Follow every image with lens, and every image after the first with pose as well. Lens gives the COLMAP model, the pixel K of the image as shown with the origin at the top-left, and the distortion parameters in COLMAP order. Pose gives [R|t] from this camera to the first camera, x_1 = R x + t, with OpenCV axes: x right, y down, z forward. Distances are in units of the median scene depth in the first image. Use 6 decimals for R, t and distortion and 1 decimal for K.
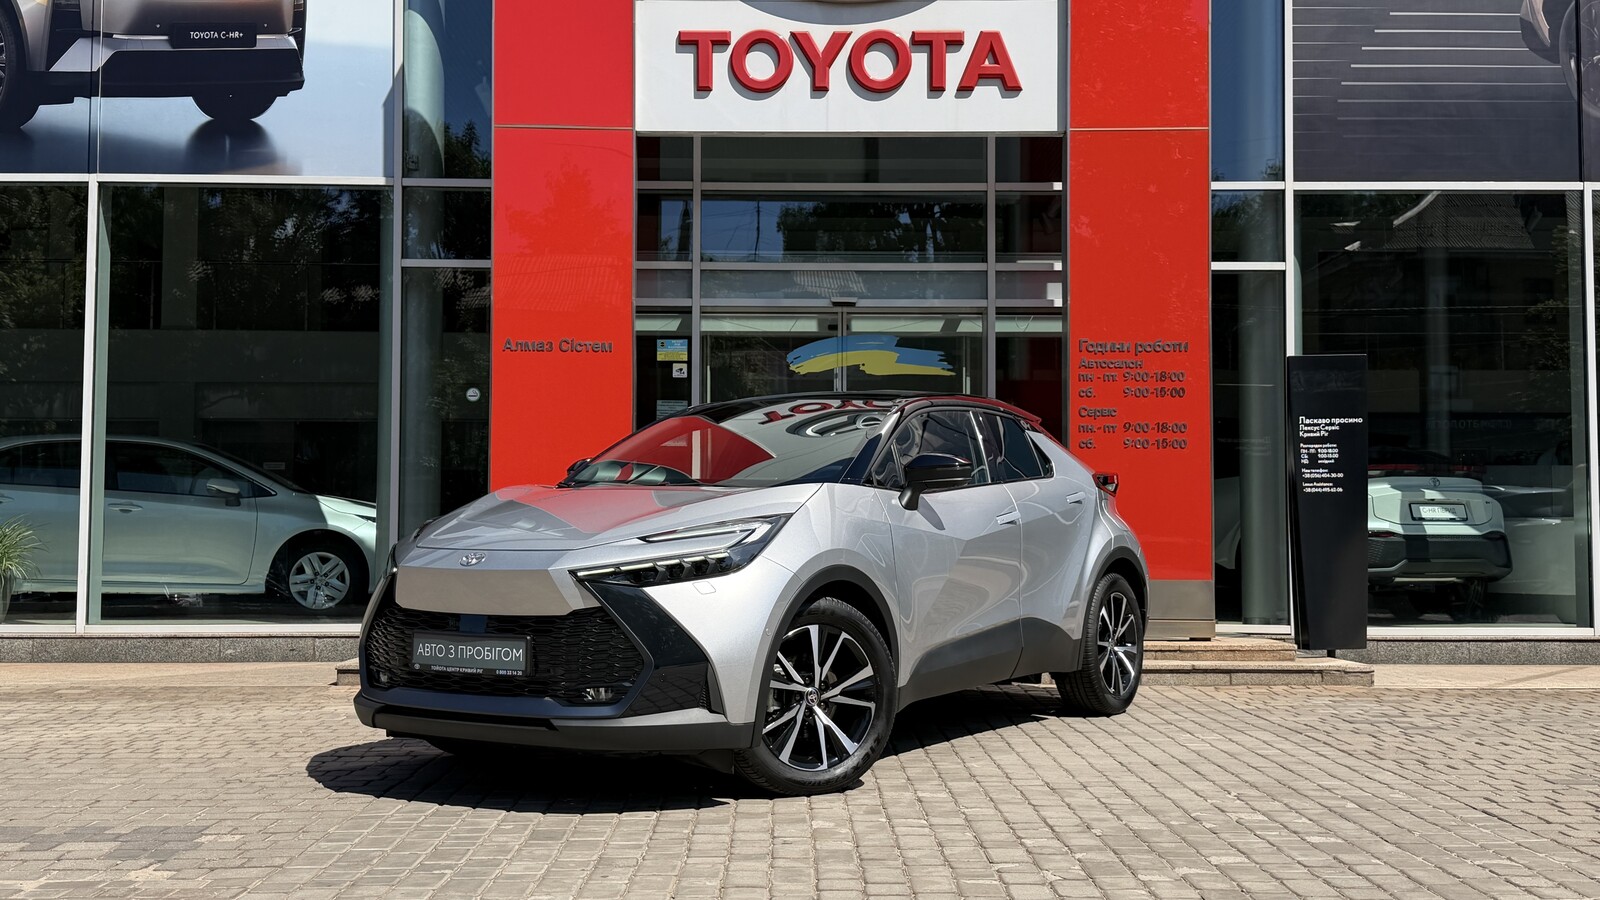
lens RADIAL K [[1579.6, 0, 800.0], [0, 1579.6, 450.0], [0, 0, 1]] dist [0.166812, -0.350478]
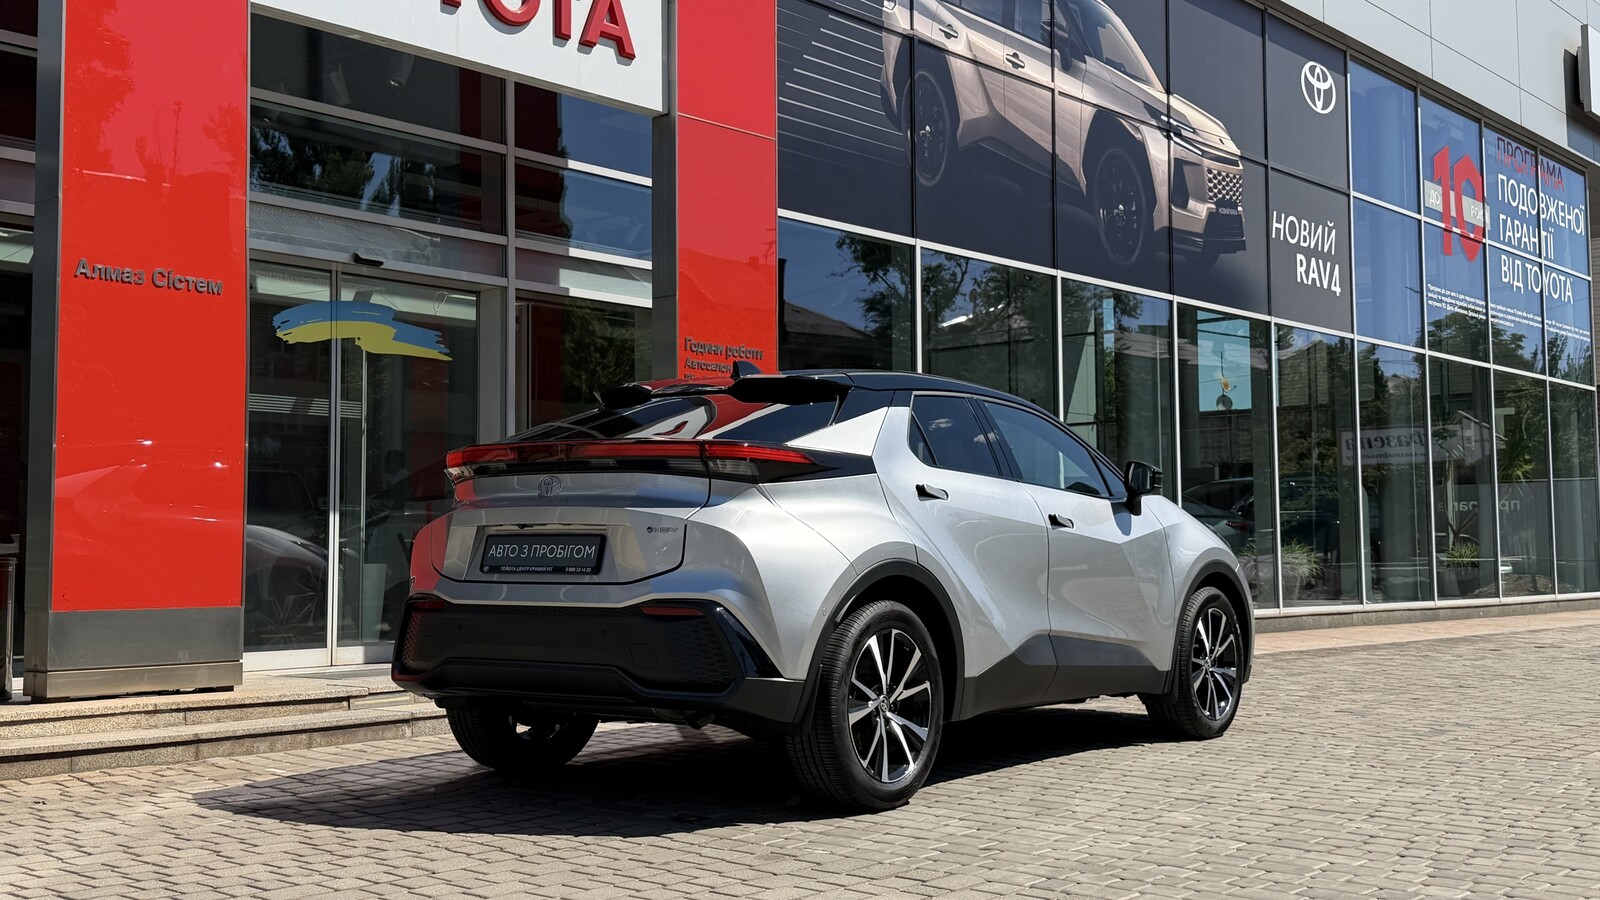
lens RADIAL K [[1701.4, 0, 806.9], [0, 1701.4, 441.2], [0, 0, 1]] dist [0.210390, -0.466886]
pose [[0.664075, 0.044105, 0.746364, -0.485745], [-0.033564, 0.999011, -0.029170, 0.017404], [-0.746912, -0.005680, 0.664899, 0.251554]]
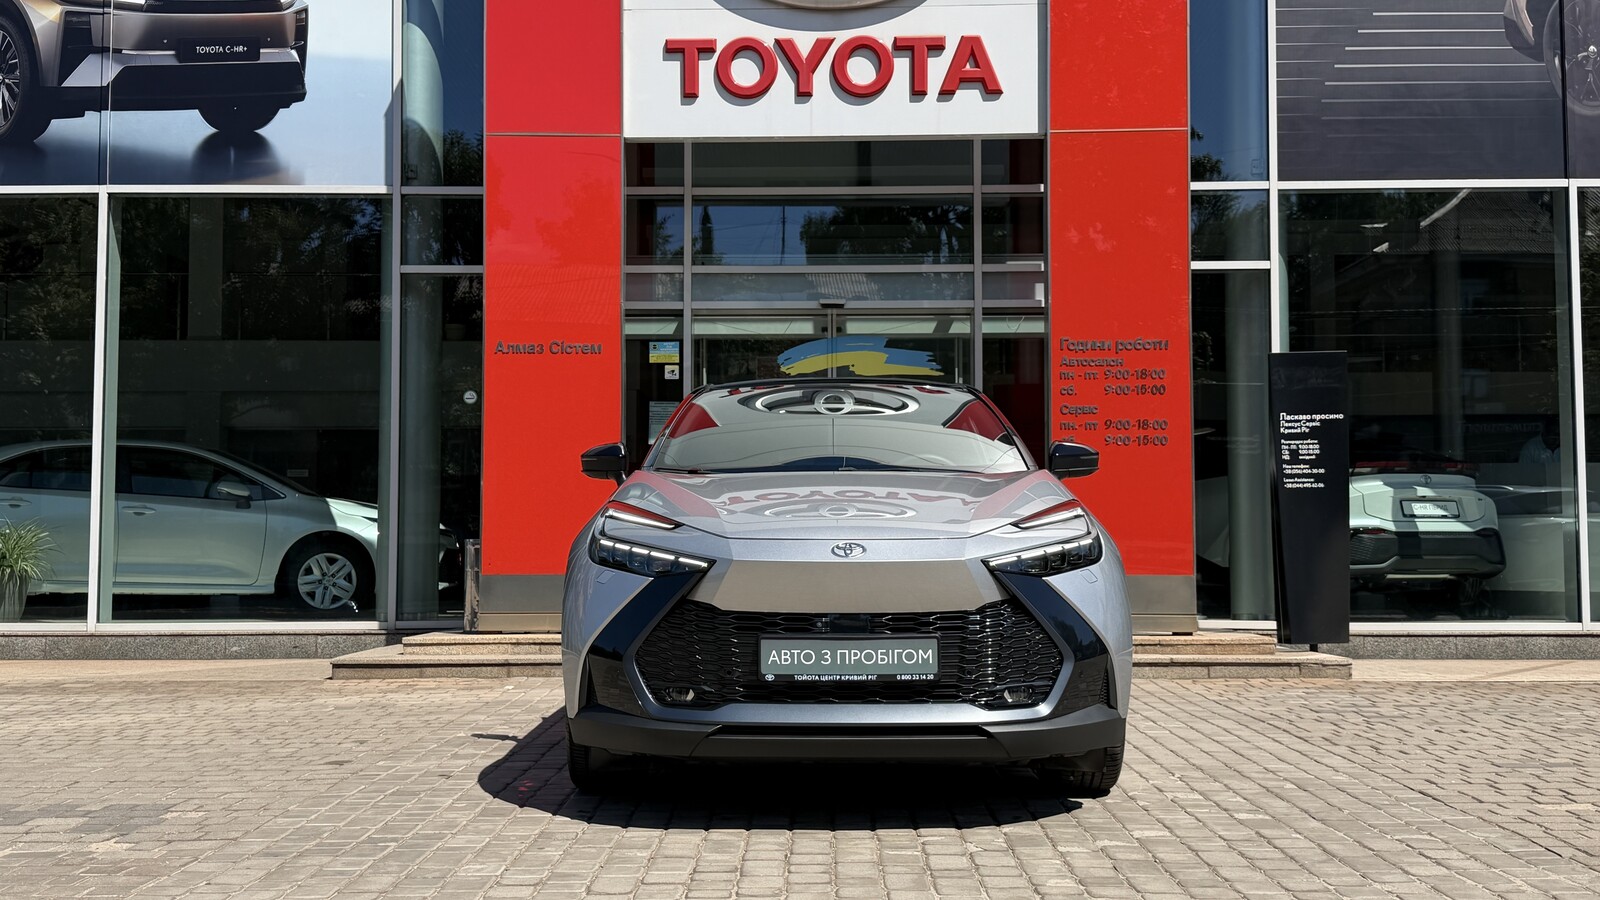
lens RADIAL K [[1571.9, 0, 788.4], [0, 1571.9, 448.8], [0, 0, 1]] dist [0.167983, -0.365966]
pose [[0.999605, -0.005373, -0.027571, 0.027380], [0.005196, 0.999965, -0.006499, 0.006134], [0.027605, 0.006353, 0.999599, -0.011543]]
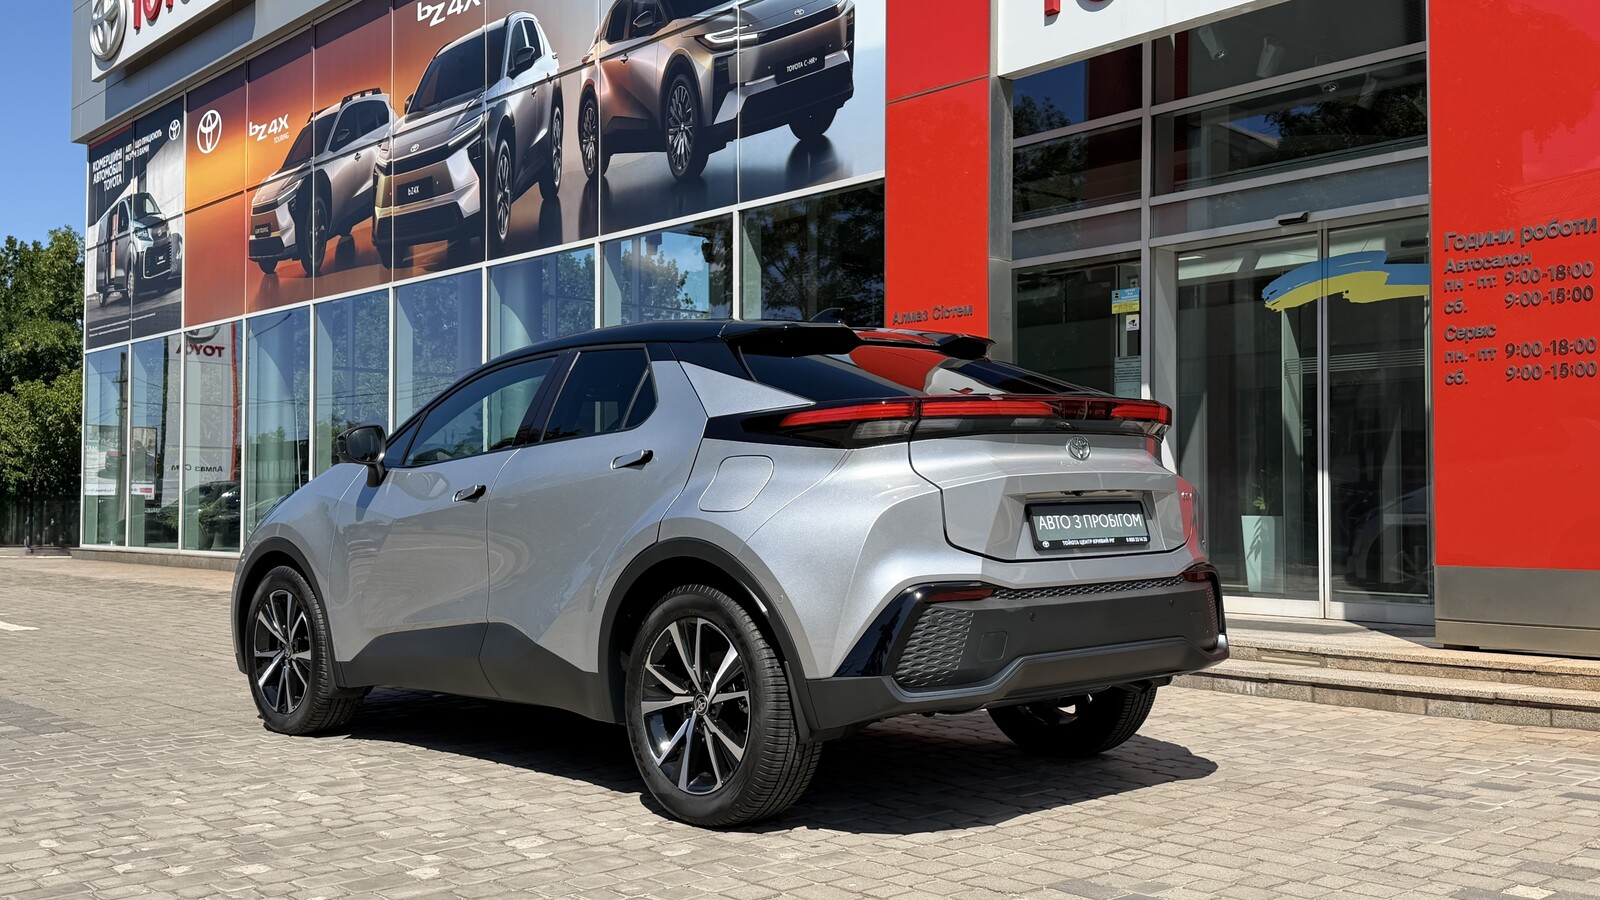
lens RADIAL K [[1579.6, 0, 800.0], [0, 1579.6, 450.0], [0, 0, 1]] dist [0.166812, -0.350478]
pose [[0.643326, -0.030308, -0.764992, 0.501175], [0.047299, 0.998881, 0.000203, 0.013163], [0.764130, -0.036314, 0.644040, 0.276798]]
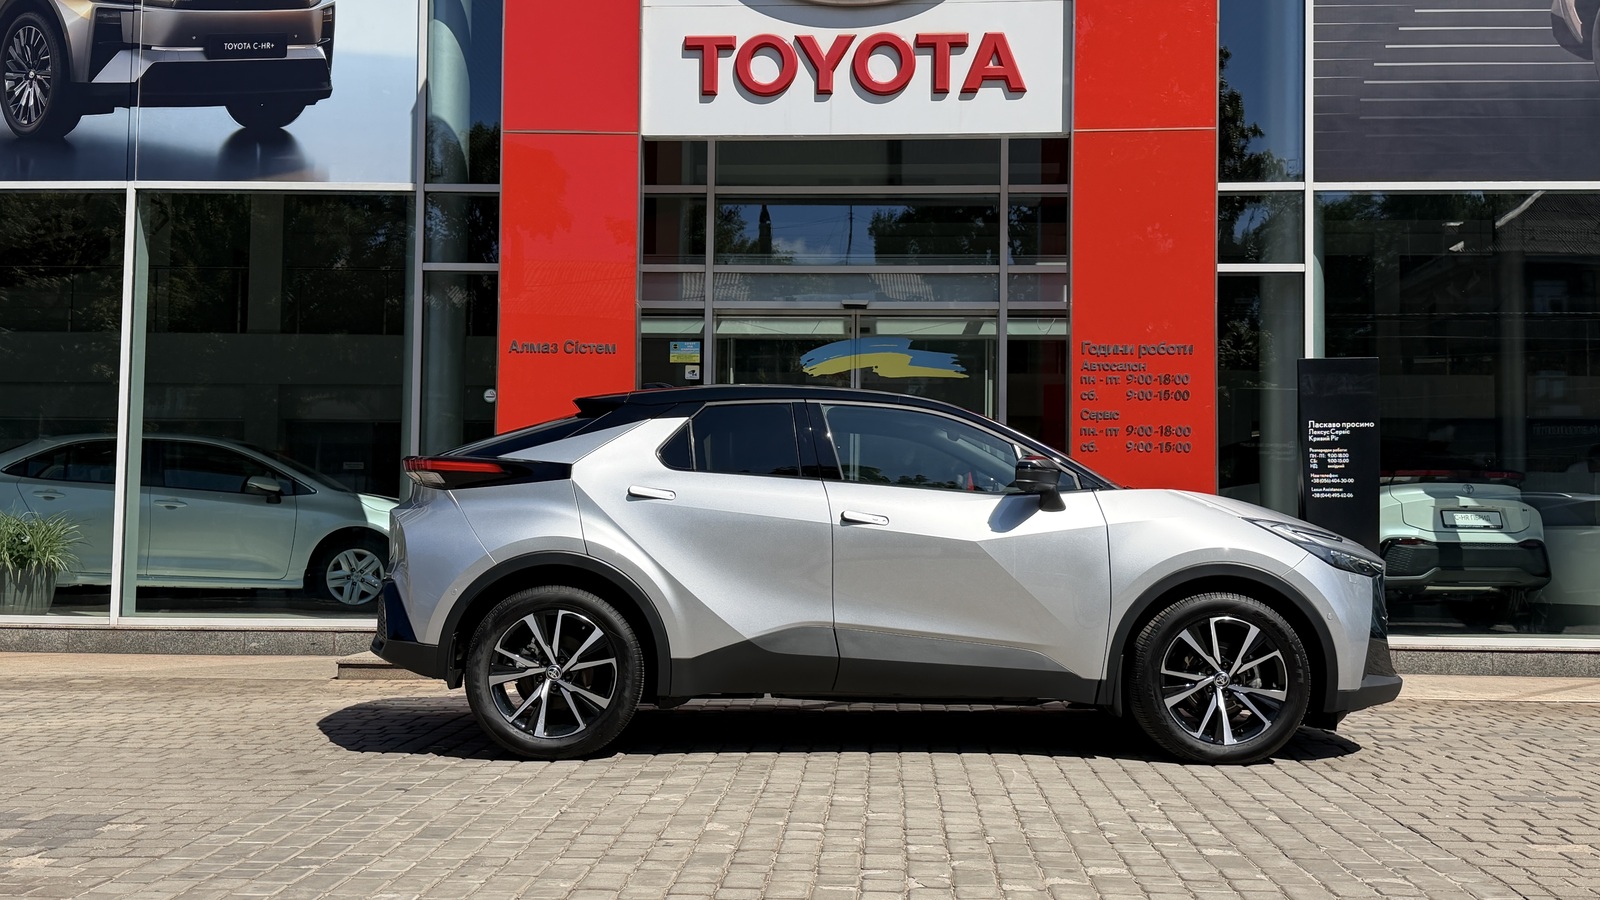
lens RADIAL K [[1558.1, 0, 801.9], [0, 1558.1, 444.9], [0, 0, 1]] dist [0.159698, -0.330297]
pose [[0.997807, 0.005508, -0.065956, 0.061026], [-0.005872, 0.999969, -0.005331, 0.000955], [0.065925, 0.005706, 0.997808, 0.011631]]
